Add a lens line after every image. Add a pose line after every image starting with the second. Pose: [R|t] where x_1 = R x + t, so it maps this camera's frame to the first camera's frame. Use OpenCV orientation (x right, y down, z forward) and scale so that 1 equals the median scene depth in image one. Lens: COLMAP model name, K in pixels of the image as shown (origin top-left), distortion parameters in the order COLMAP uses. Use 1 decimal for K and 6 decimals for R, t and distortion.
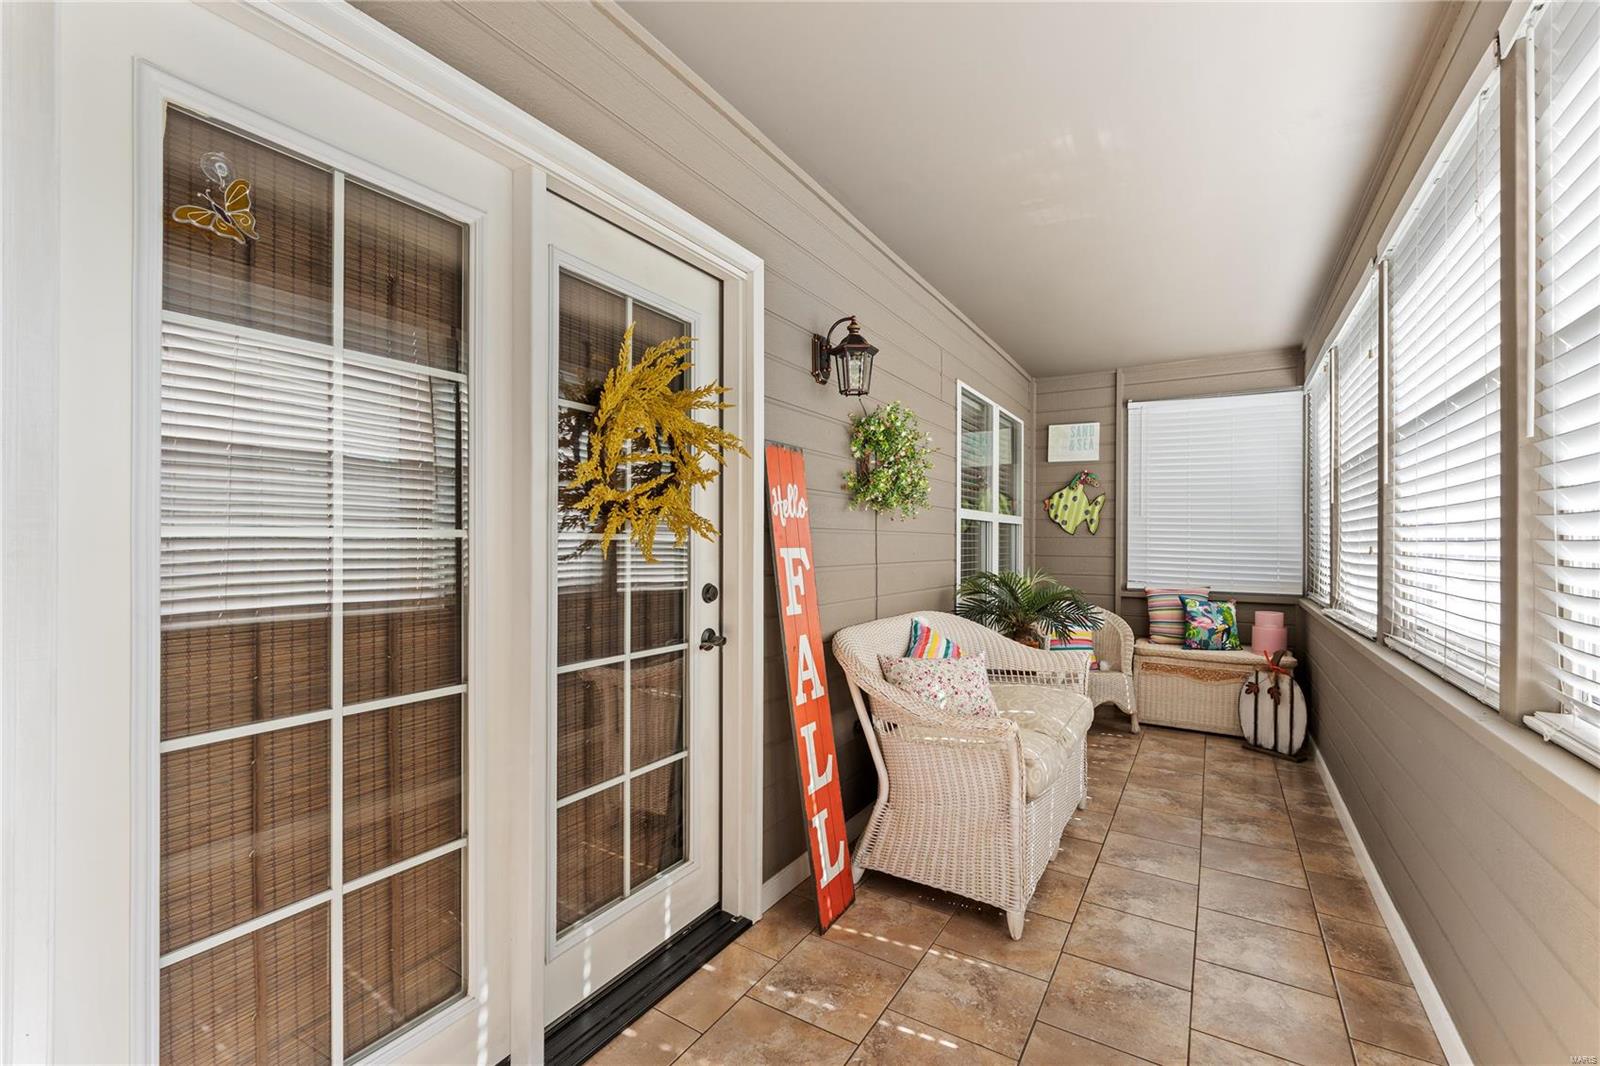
lens RADIAL K [[687.5, 0, 802.0], [0, 687.5, 537.2], [0, 0, 1]] dist [-0.004396, -0.000096]
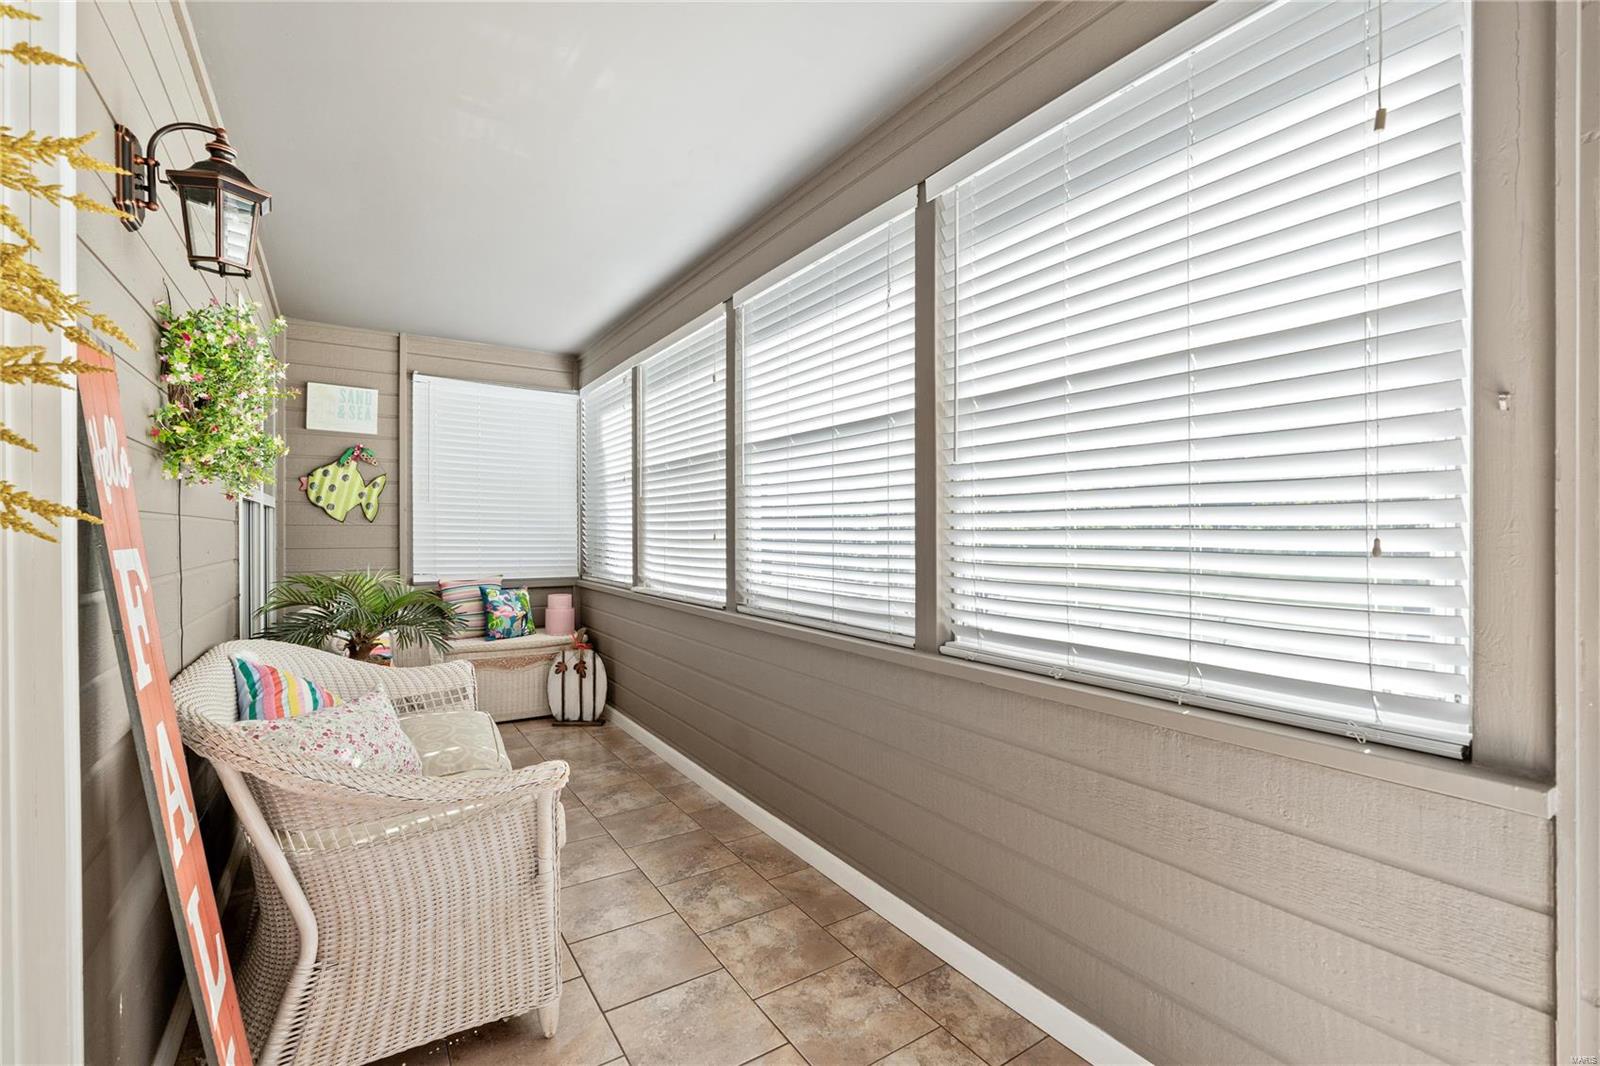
lens RADIAL K [[682.2, 0, 802.4], [0, 682.2, 530.0], [0, 0, 1]] dist [-0.002629, -0.000227]
pose [[0.421850, -0.004644, 0.906654, -0.141925], [-0.003462, 0.999971, 0.006733, -0.001760], [-0.906659, -0.005979, 0.421822, 0.211729]]
